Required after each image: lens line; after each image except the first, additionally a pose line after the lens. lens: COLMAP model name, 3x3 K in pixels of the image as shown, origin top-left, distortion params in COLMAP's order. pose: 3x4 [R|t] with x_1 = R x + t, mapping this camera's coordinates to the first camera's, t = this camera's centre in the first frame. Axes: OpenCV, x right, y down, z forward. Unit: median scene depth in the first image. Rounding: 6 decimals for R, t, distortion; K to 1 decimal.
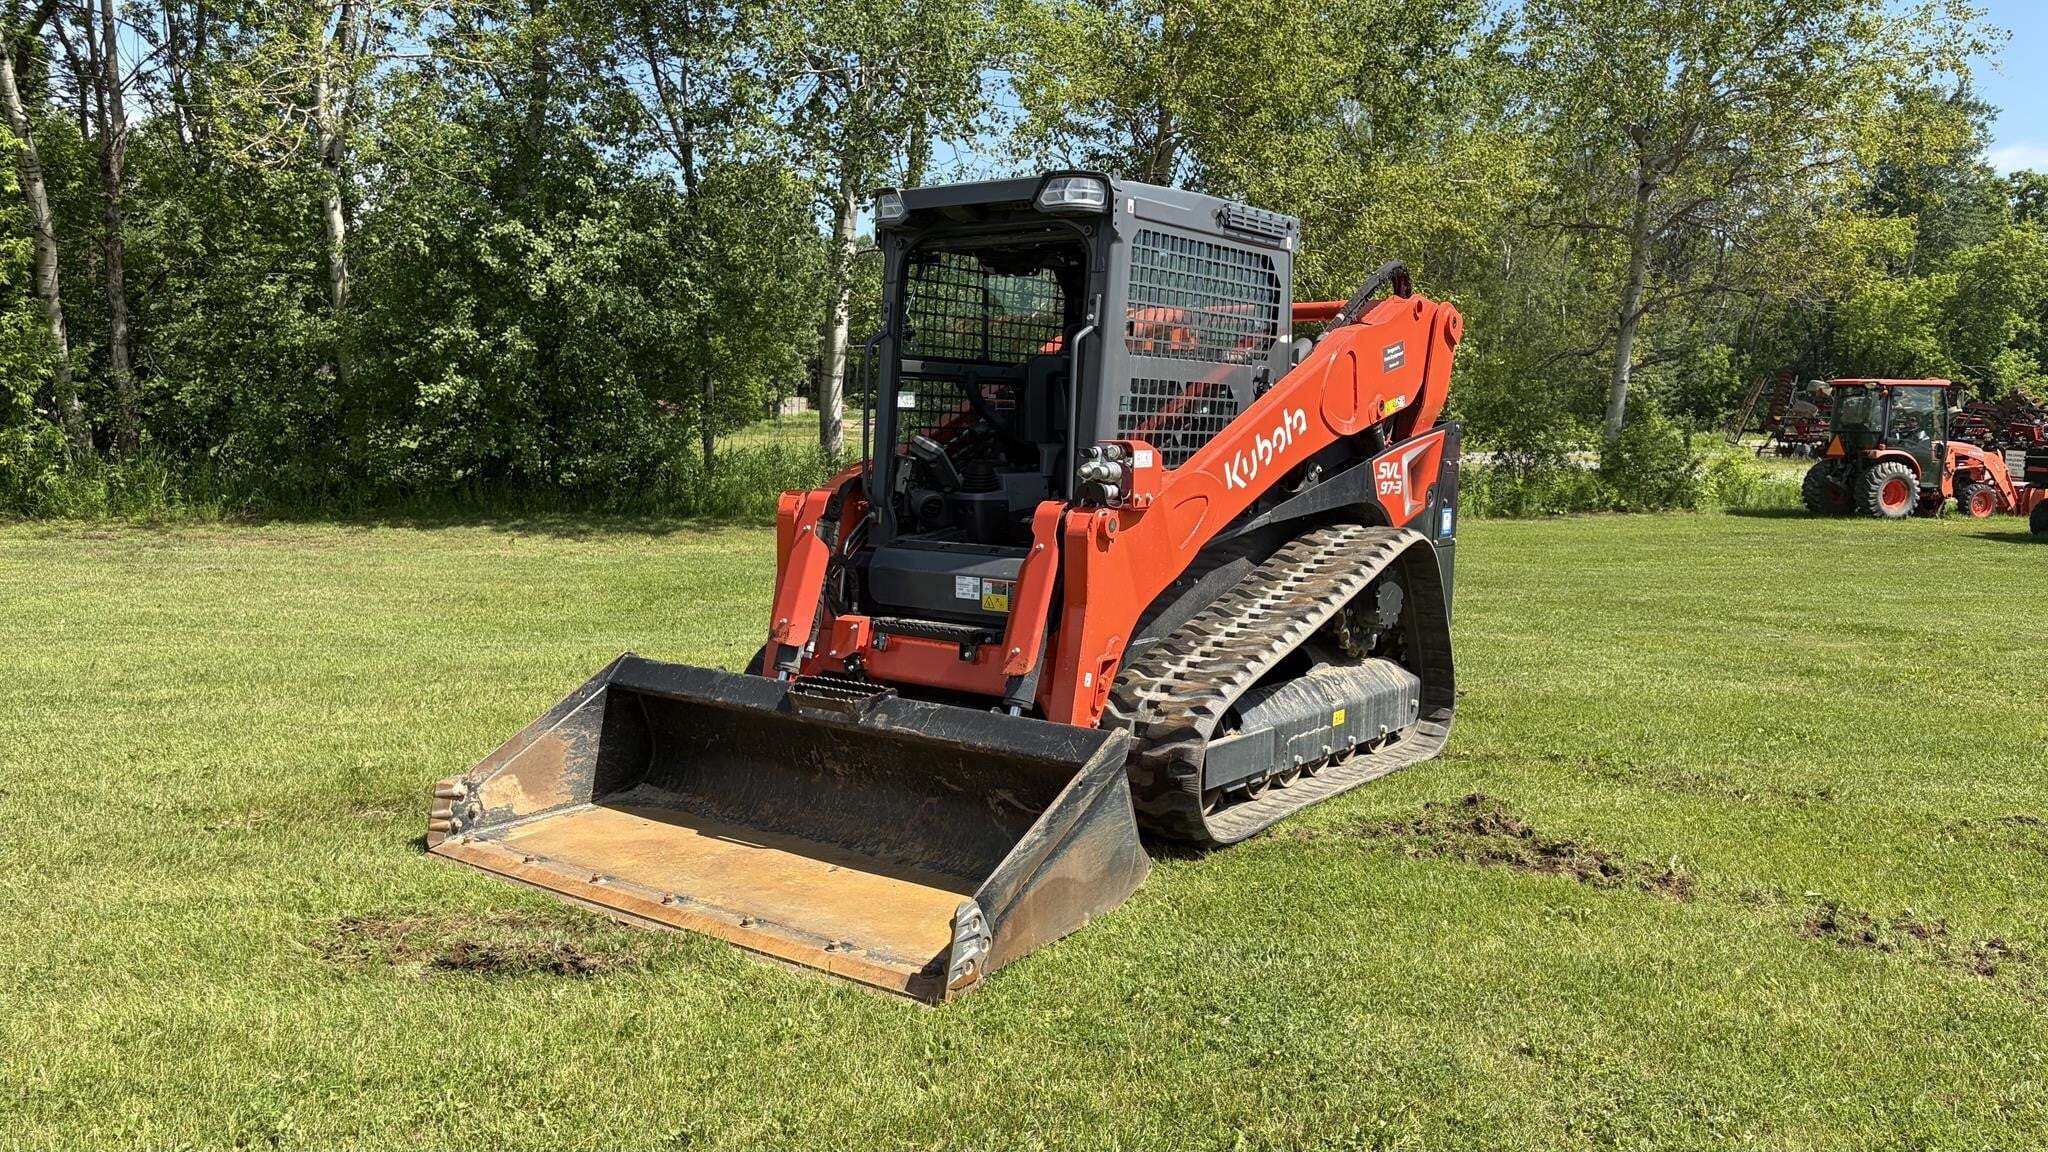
lens RADIAL K [[1560.3, 0, 1014.6], [0, 1560.3, 578.7], [0, 0, 1]] dist [0.052097, -0.062819]
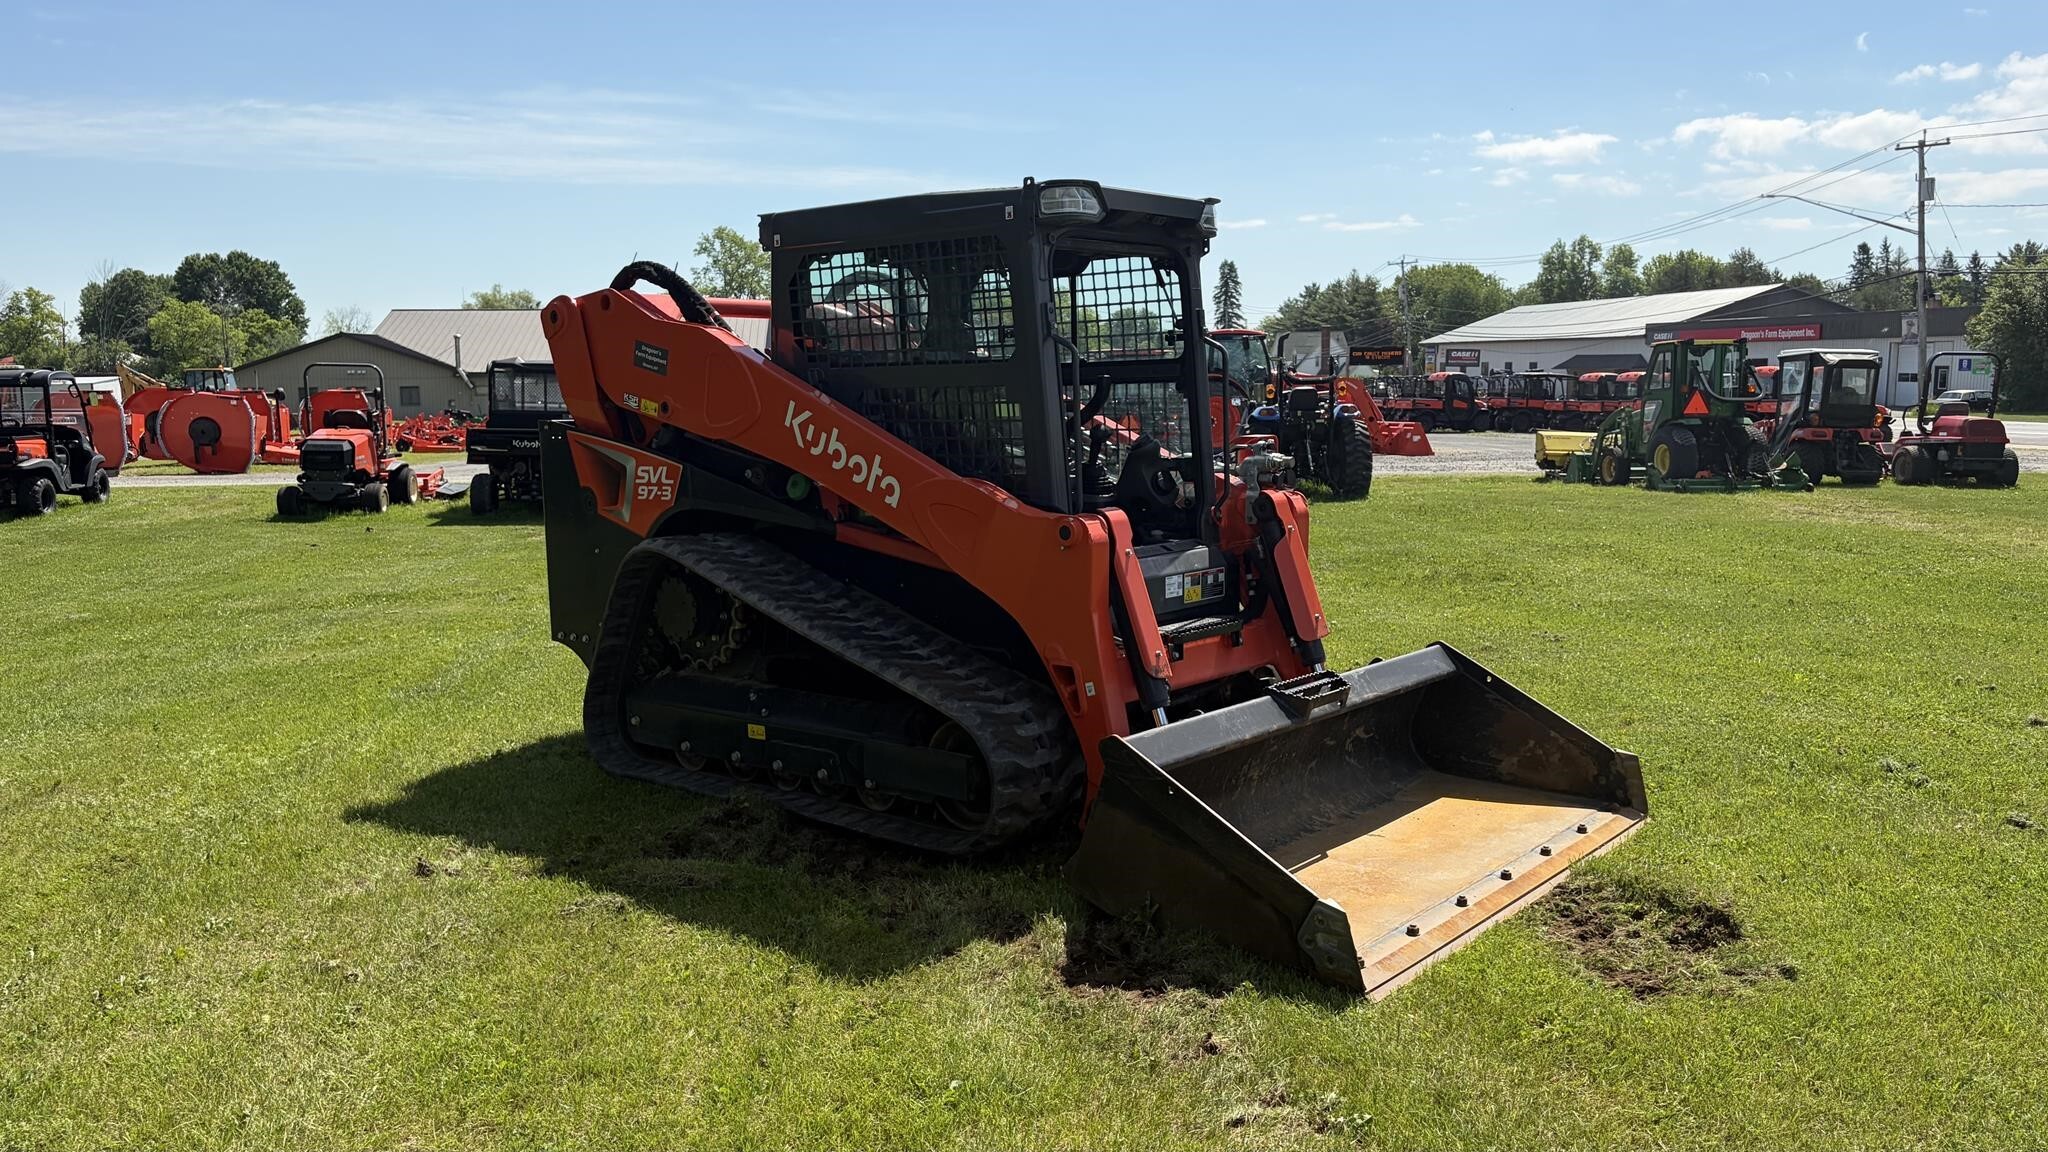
lens RADIAL K [[1560.3, 0, 1023.4], [0, 1560.3, 576.4], [0, 0, 1]] dist [0.052097, -0.062819]
pose [[0.064901, -0.136907, 0.988455, -1.032172], [0.118631, 0.984578, 0.128581, -0.142106], [-0.990815, 0.108917, 0.080141, 0.986066]]
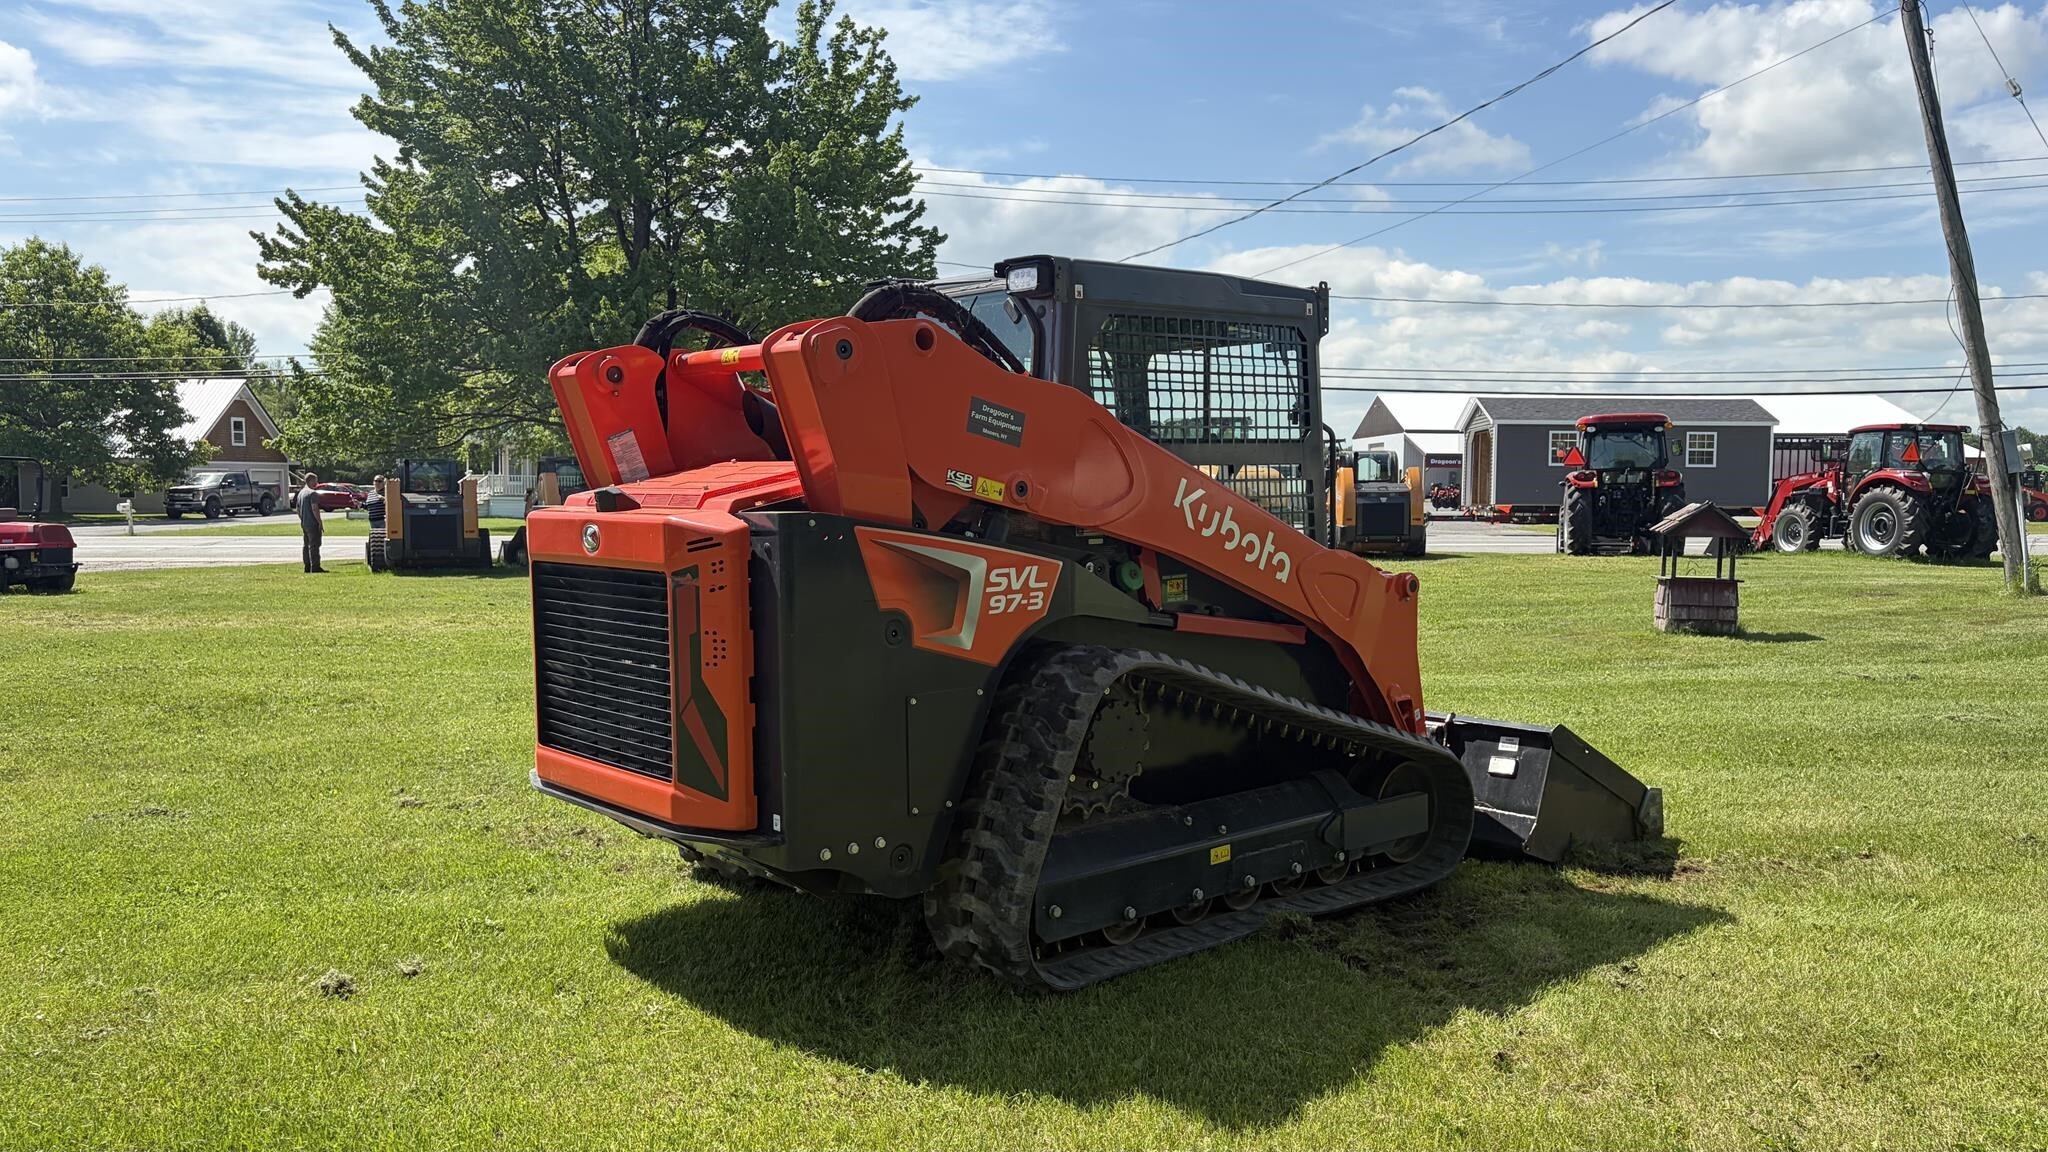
lens RADIAL K [[1560.3, 0, 1021.0], [0, 1560.3, 545.6], [0, 0, 1]] dist [0.052097, -0.062819]
pose [[-0.973776, -0.019130, 0.226704, -0.132346], [0.016094, 0.988170, 0.152517, -0.243953], [-0.226940, 0.152166, -0.961948, 2.114660]]
